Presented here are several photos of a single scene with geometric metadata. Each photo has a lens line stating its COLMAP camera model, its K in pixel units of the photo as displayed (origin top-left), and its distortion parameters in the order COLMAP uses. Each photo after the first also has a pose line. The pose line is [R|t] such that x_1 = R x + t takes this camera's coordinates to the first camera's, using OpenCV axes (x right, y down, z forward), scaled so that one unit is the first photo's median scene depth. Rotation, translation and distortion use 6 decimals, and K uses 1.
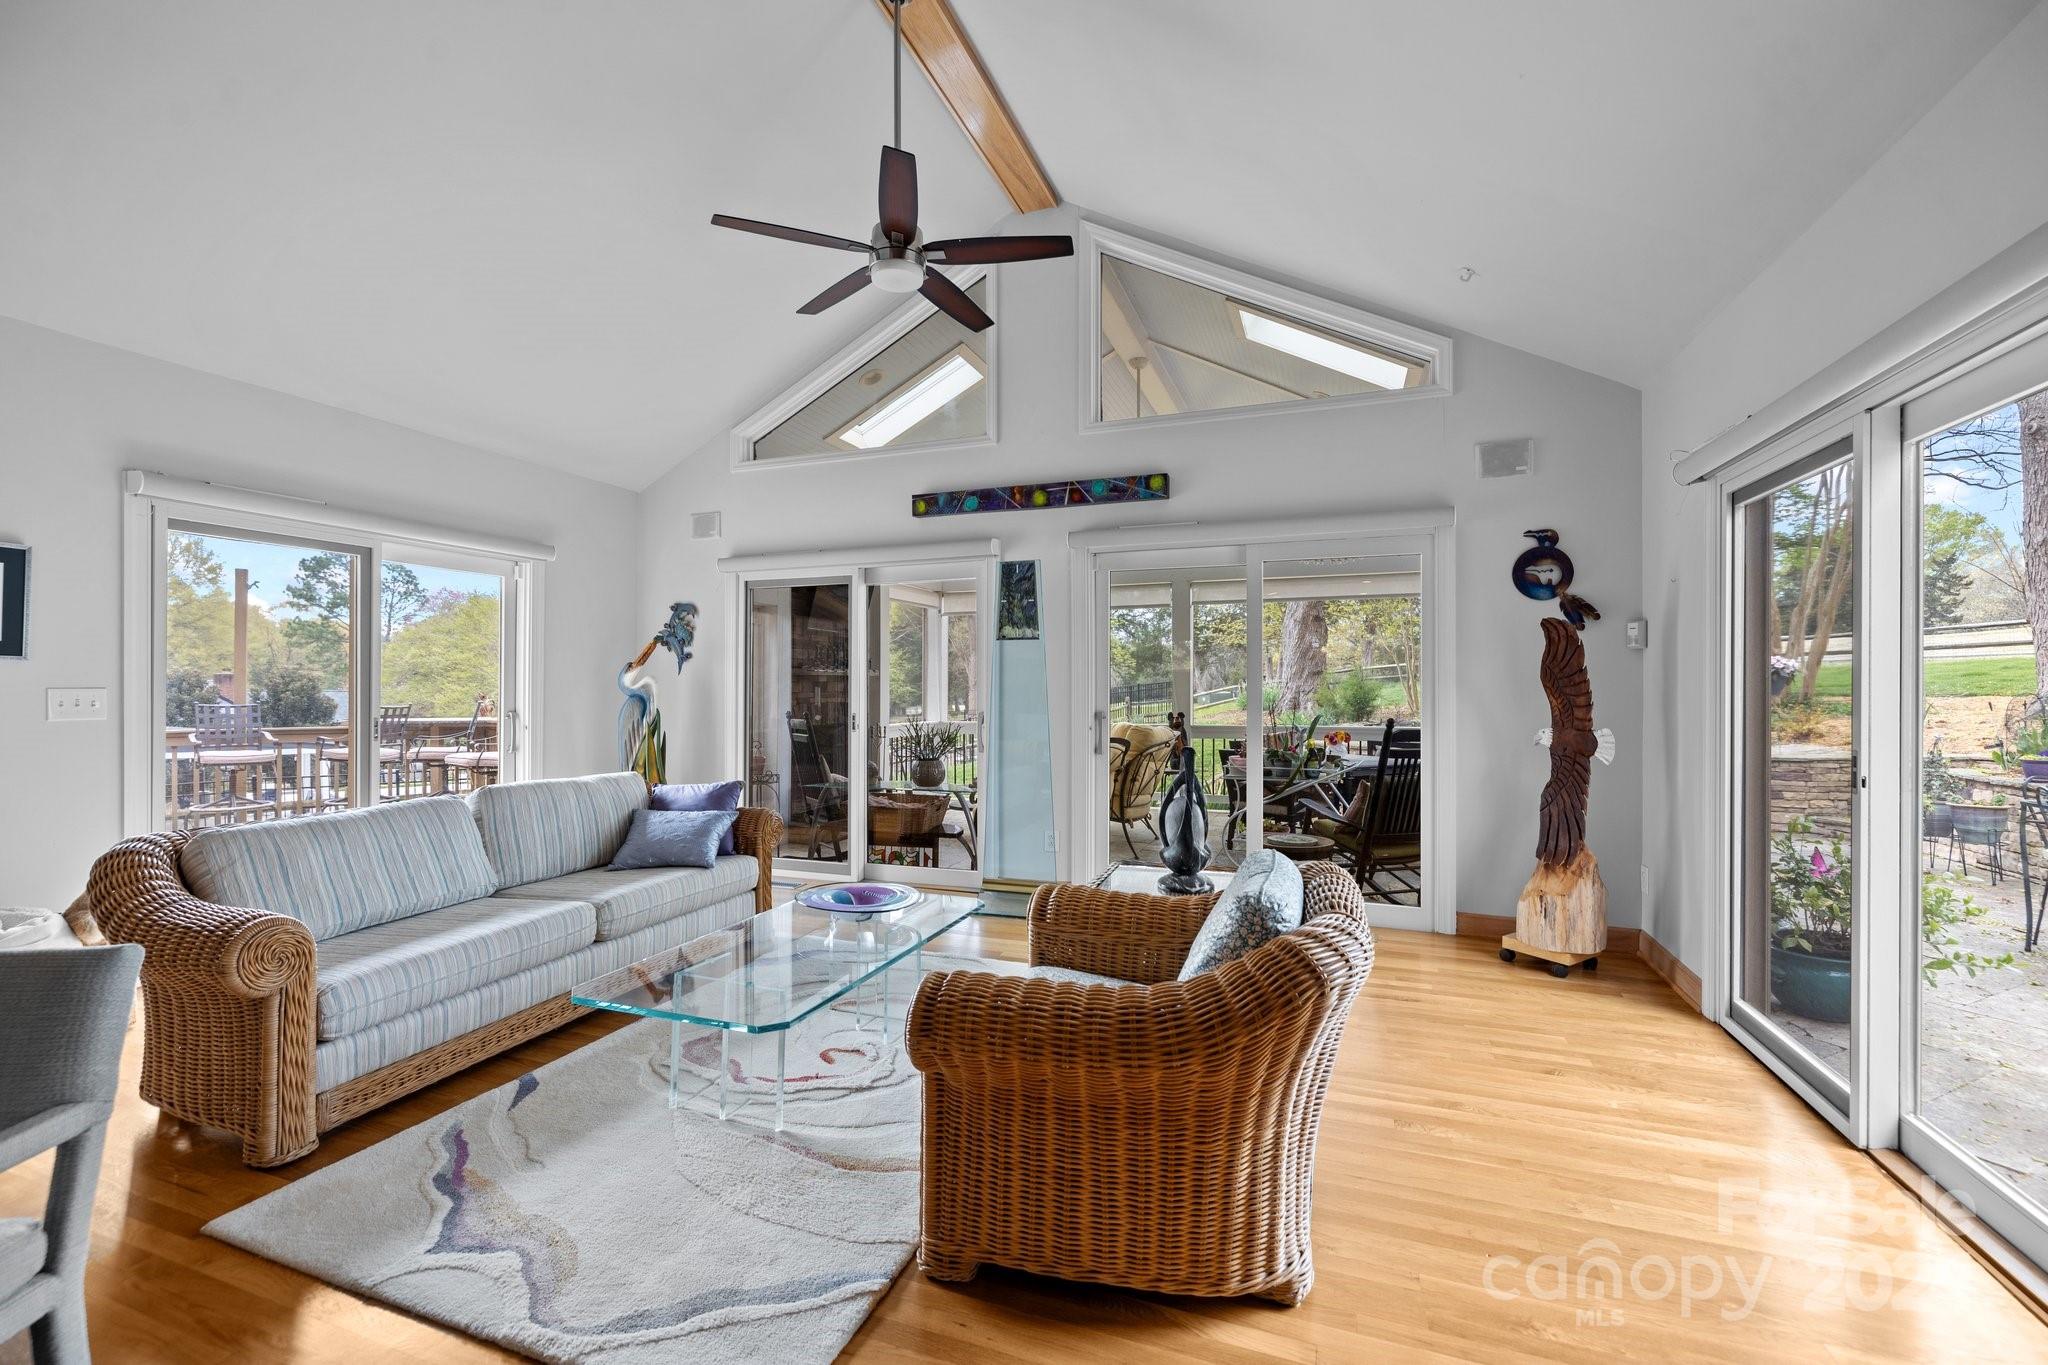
lens RADIAL K [[878.6, 0, 1022.2], [0, 878.6, 677.0], [0, 0, 1]] dist [-0.000455, -0.000156]
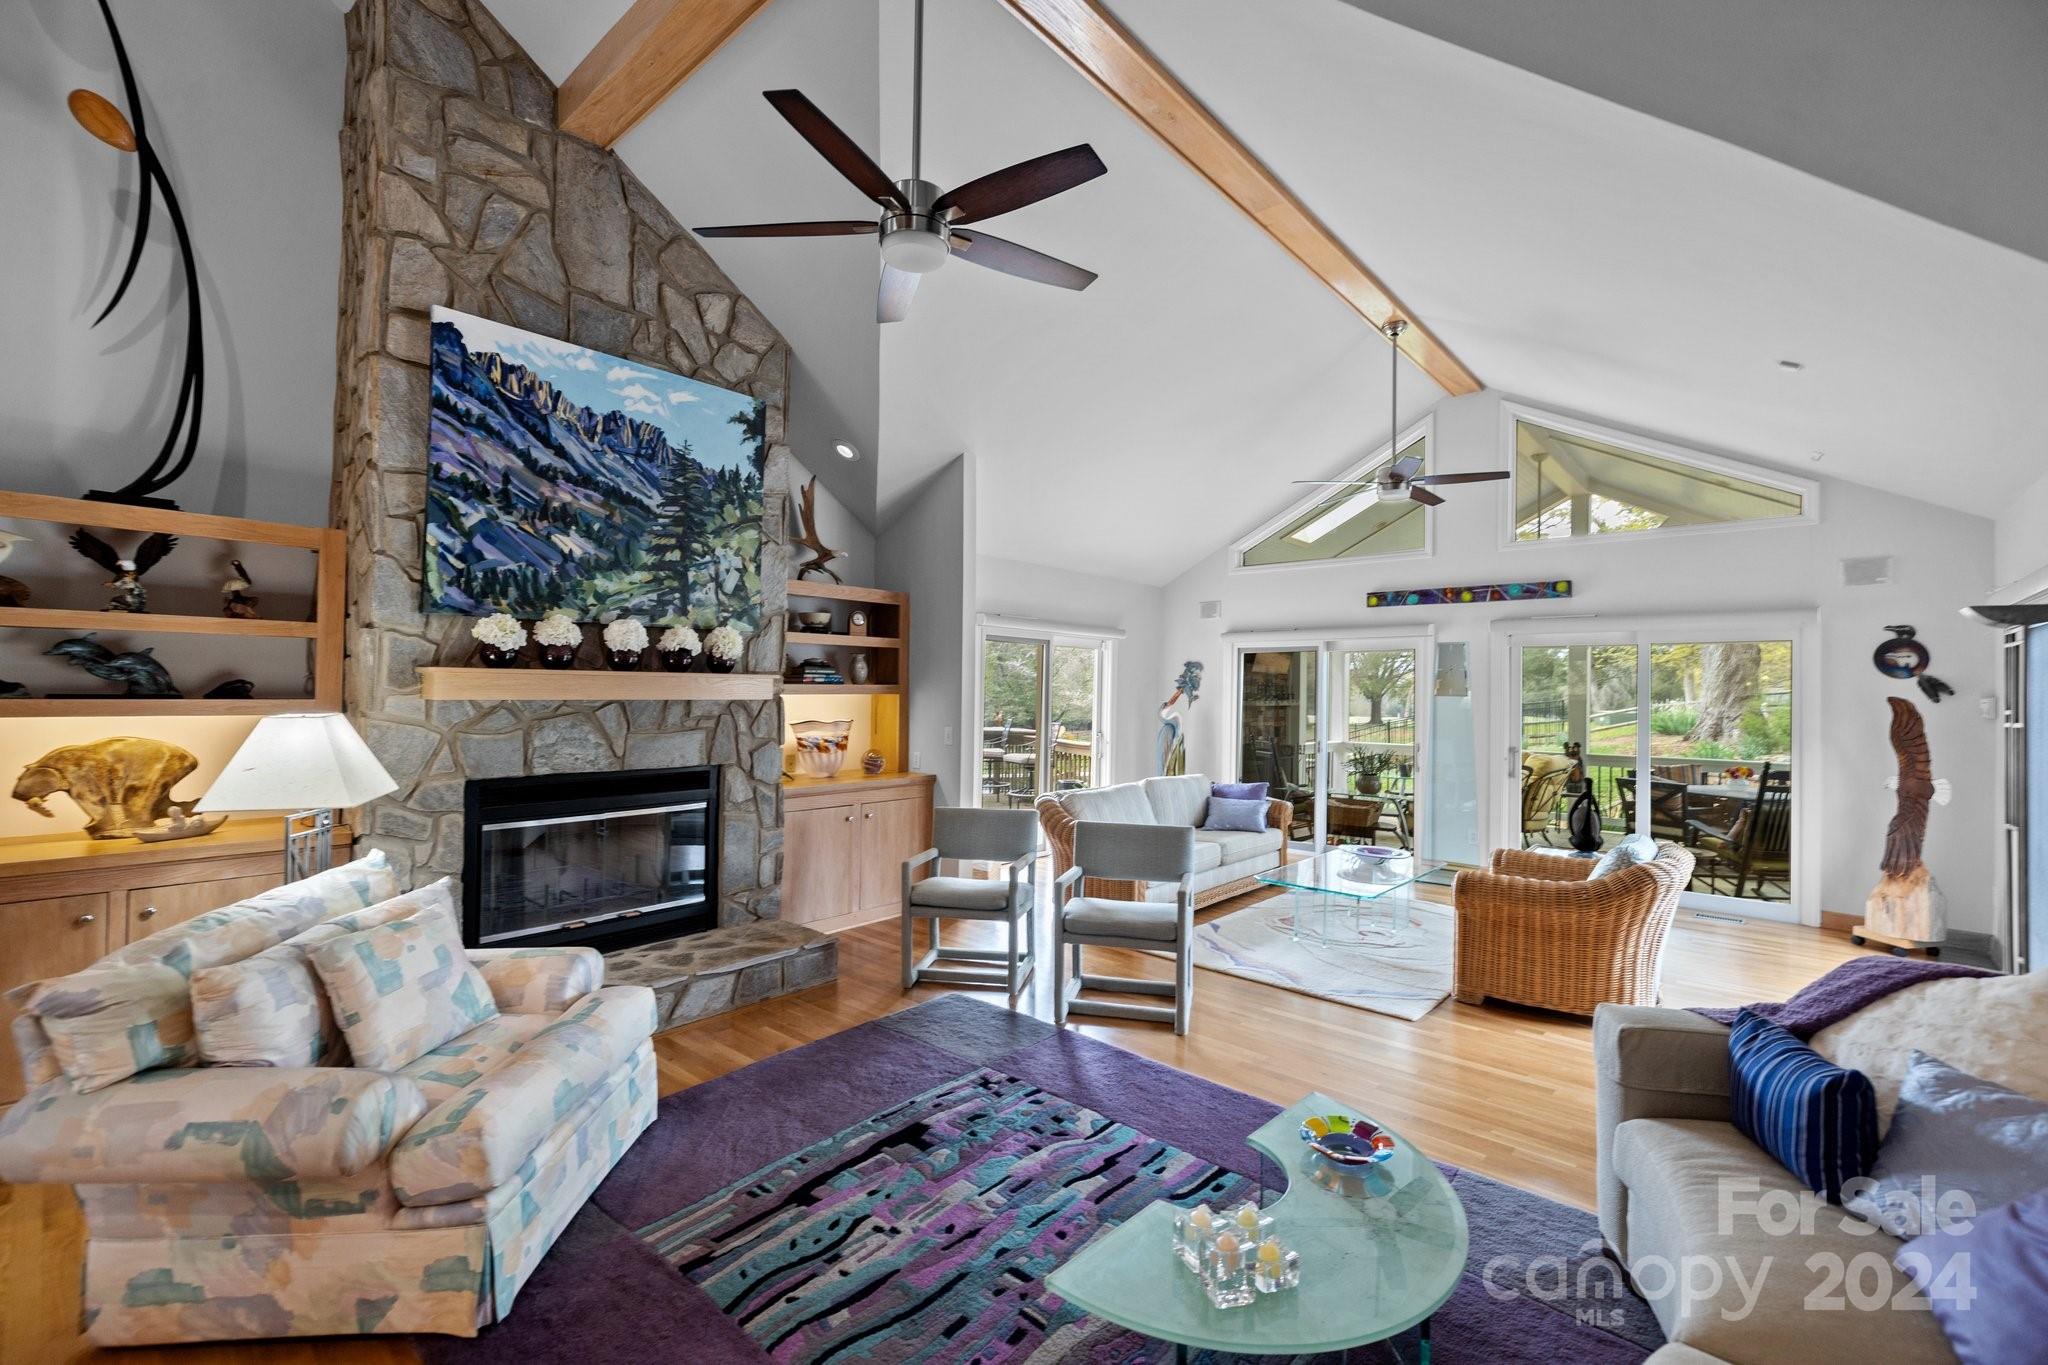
lens RADIAL K [[878.6, 0, 1022.2], [0, 878.6, 677.0], [0, 0, 1]] dist [-0.000455, -0.000156]
pose [[0.928707, 0.008961, -0.370707, -0.152235], [-0.011827, 0.999915, -0.005457, -0.070279], [0.370626, 0.009452, 0.928734, -0.748301]]
